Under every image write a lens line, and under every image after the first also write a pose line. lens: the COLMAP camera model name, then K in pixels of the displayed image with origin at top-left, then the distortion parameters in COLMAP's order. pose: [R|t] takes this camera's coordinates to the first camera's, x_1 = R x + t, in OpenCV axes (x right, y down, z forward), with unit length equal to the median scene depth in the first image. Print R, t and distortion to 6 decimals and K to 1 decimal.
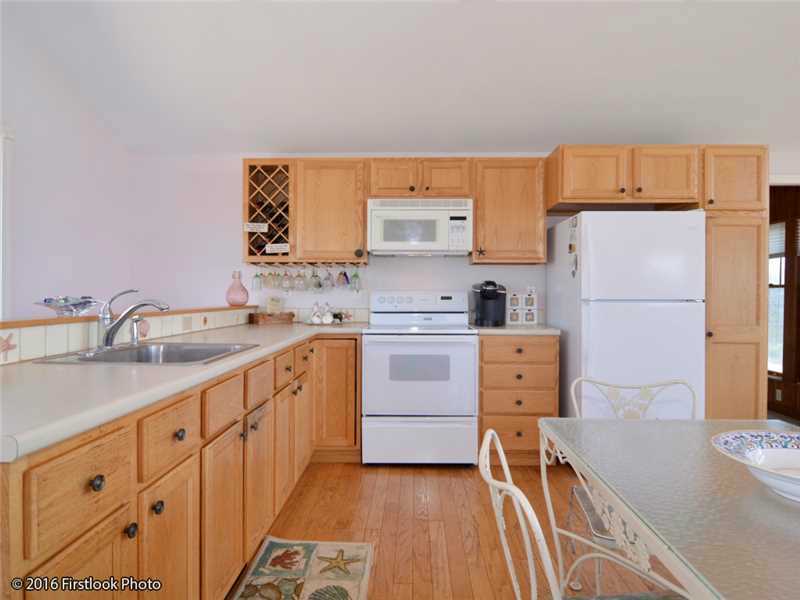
lens RADIAL K [[503.4, 0, 399.9], [0, 503.4, 295.5], [0, 0, 1]] dist [-0.010209, -0.000229]
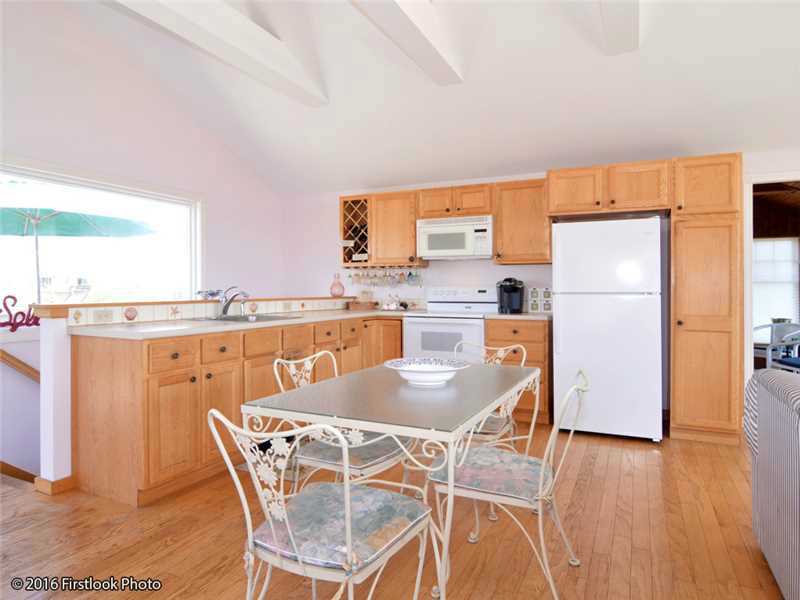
lens RADIAL K [[503.4, 0, 400.6], [0, 503.4, 299.5], [0, 0, 1]] dist [-0.010209, -0.000229]
pose [[0.914849, 0.006379, -0.403745, 0.452303], [0.001124, 0.999831, 0.018343, 0.001764], [0.403794, -0.017235, 0.914687, -0.285303]]
